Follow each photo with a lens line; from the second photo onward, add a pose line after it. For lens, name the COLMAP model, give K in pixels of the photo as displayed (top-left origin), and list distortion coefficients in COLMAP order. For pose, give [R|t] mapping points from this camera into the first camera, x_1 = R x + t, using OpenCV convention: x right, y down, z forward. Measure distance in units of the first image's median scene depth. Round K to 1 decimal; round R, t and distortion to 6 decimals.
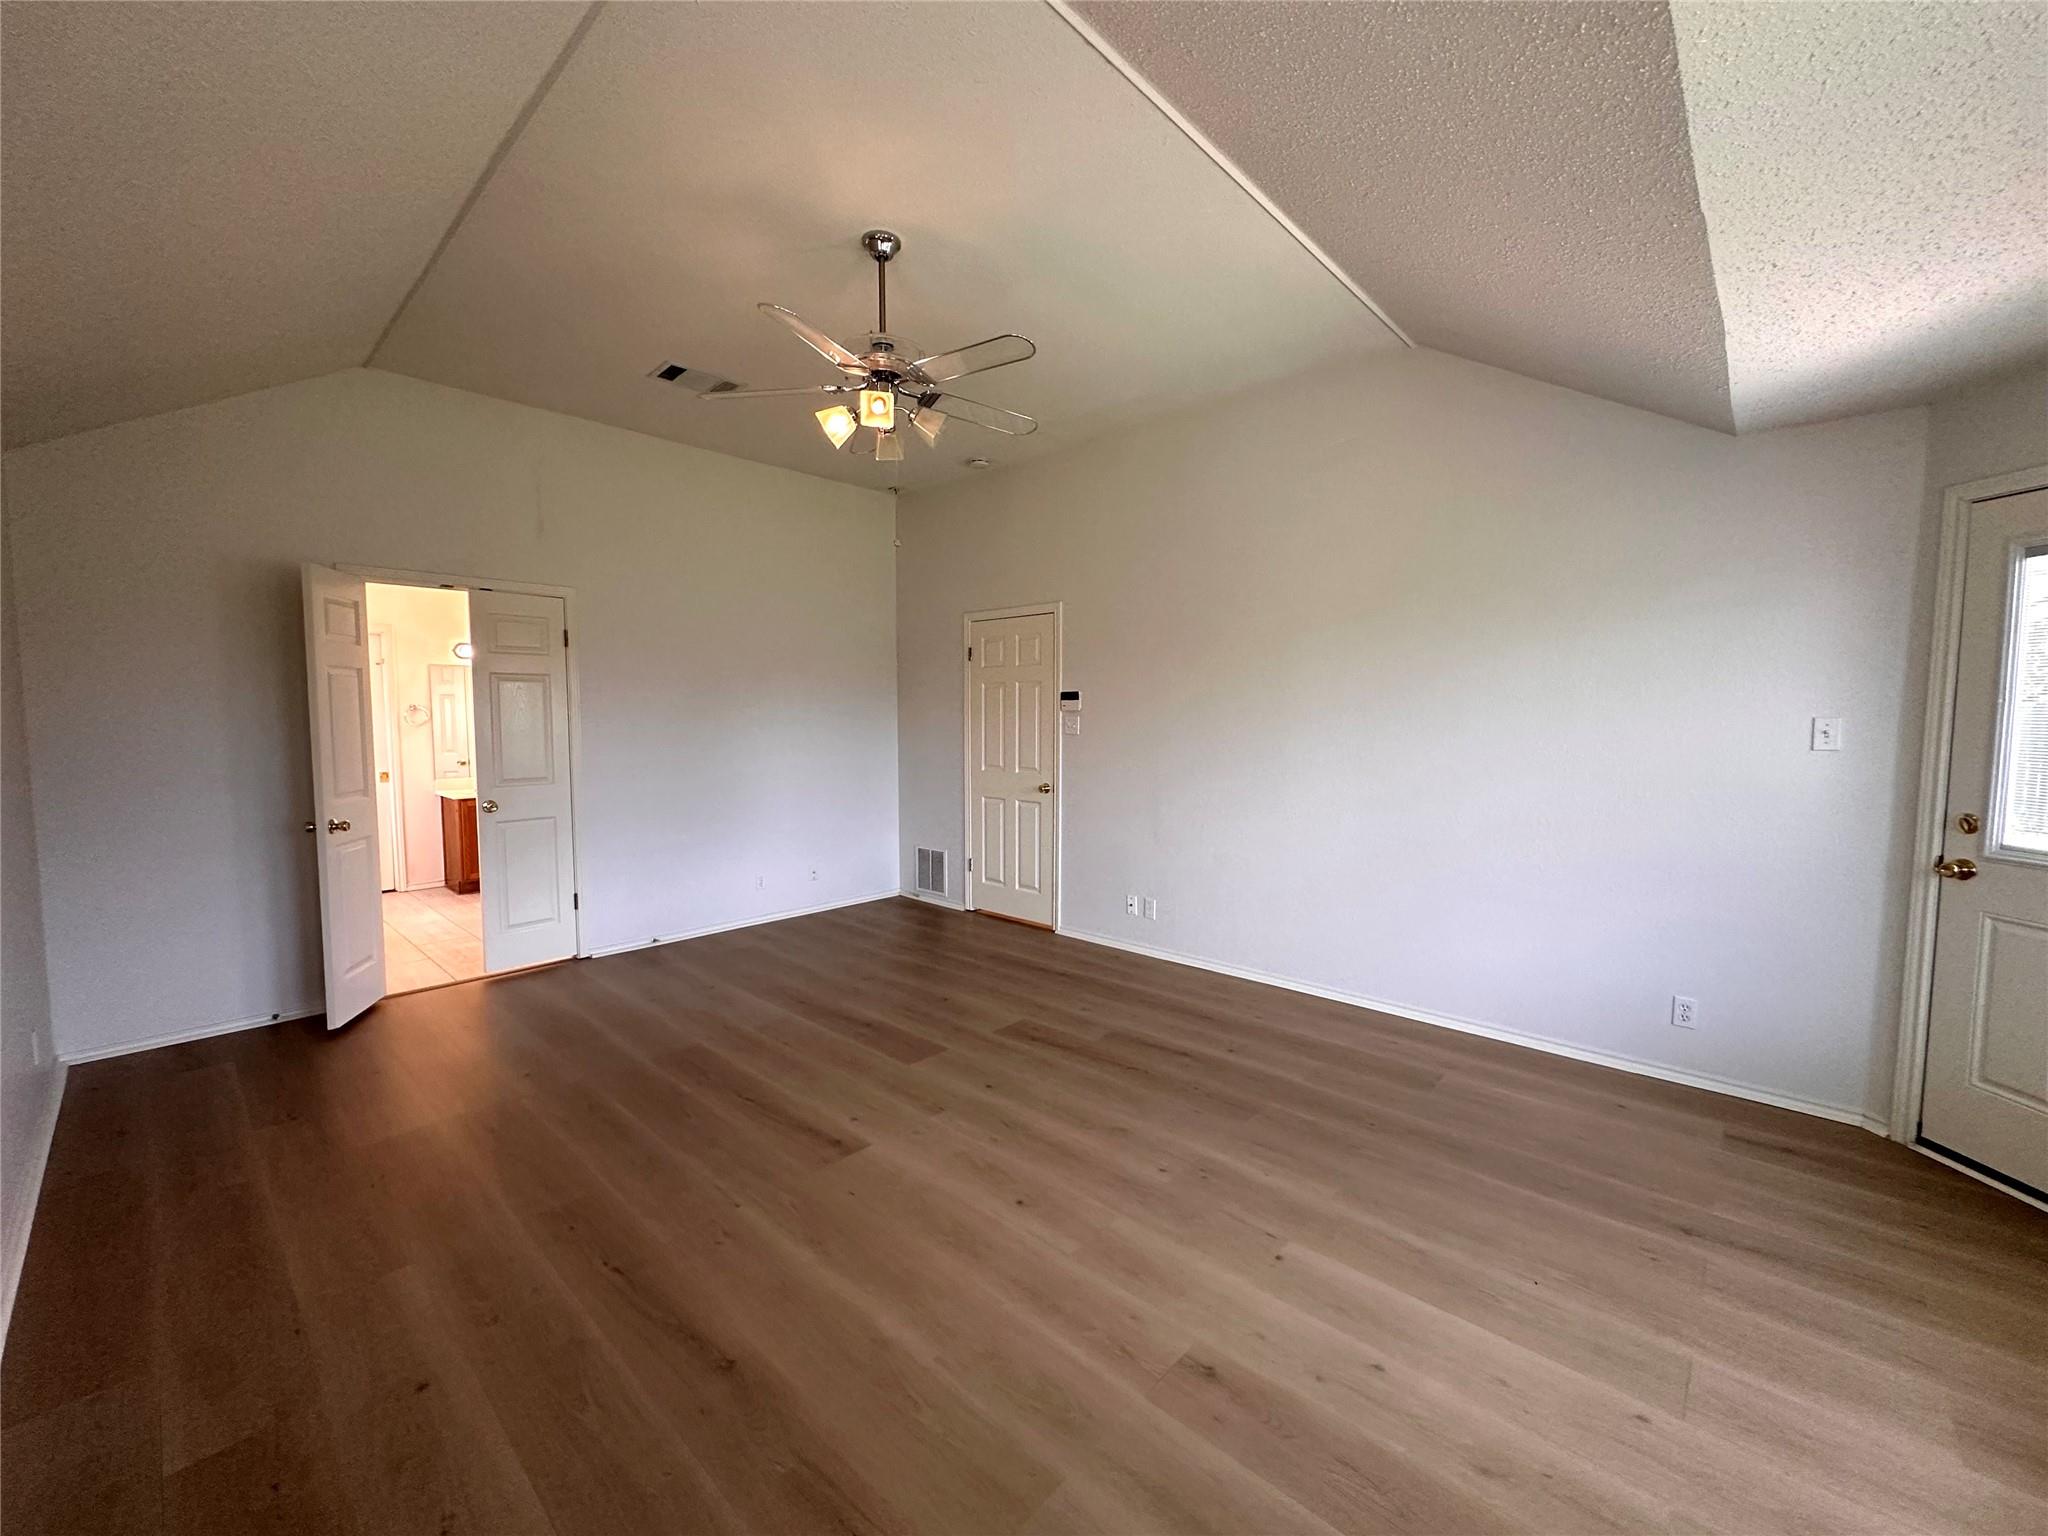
lens RADIAL K [[819.4, 0, 1026.7], [0, 819.4, 773.6], [0, 0, 1]] dist [0.000652, 0.000226]
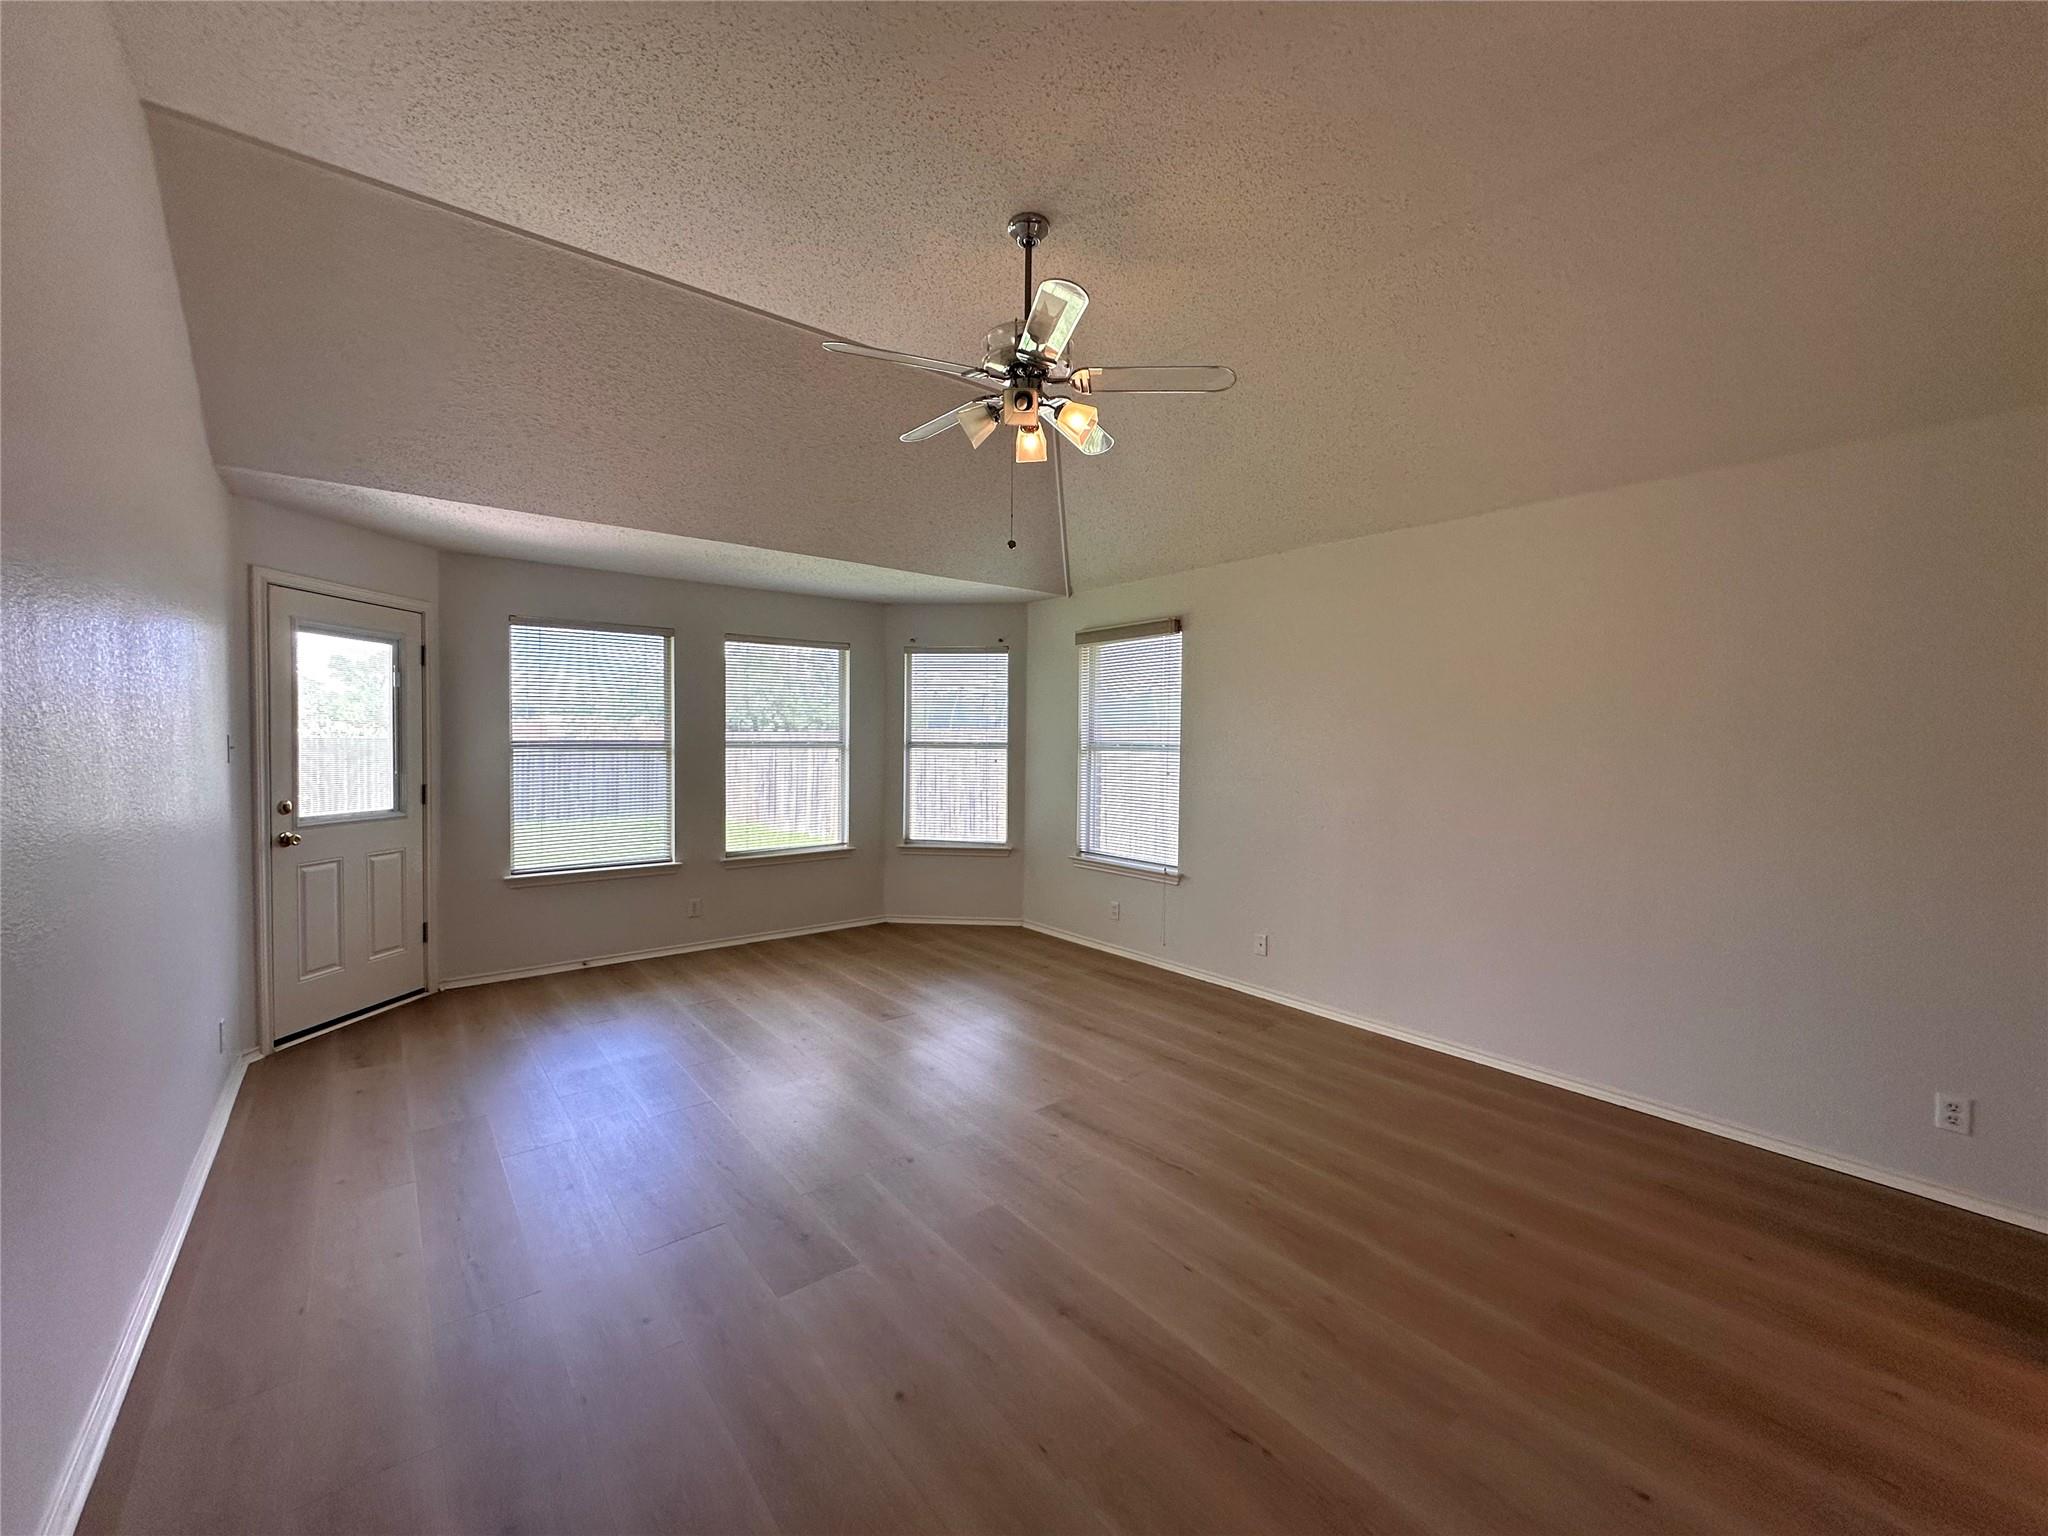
lens RADIAL K [[819.4, 0, 1024.9], [0, 819.4, 763.7], [0, 0, 1]] dist [0.000652, 0.000226]
pose [[-0.988233, -0.009294, 0.152672, -0.354946], [0.003819, 0.996342, 0.085371, -0.132639], [-0.152907, 0.084950, -0.984583, 2.149429]]
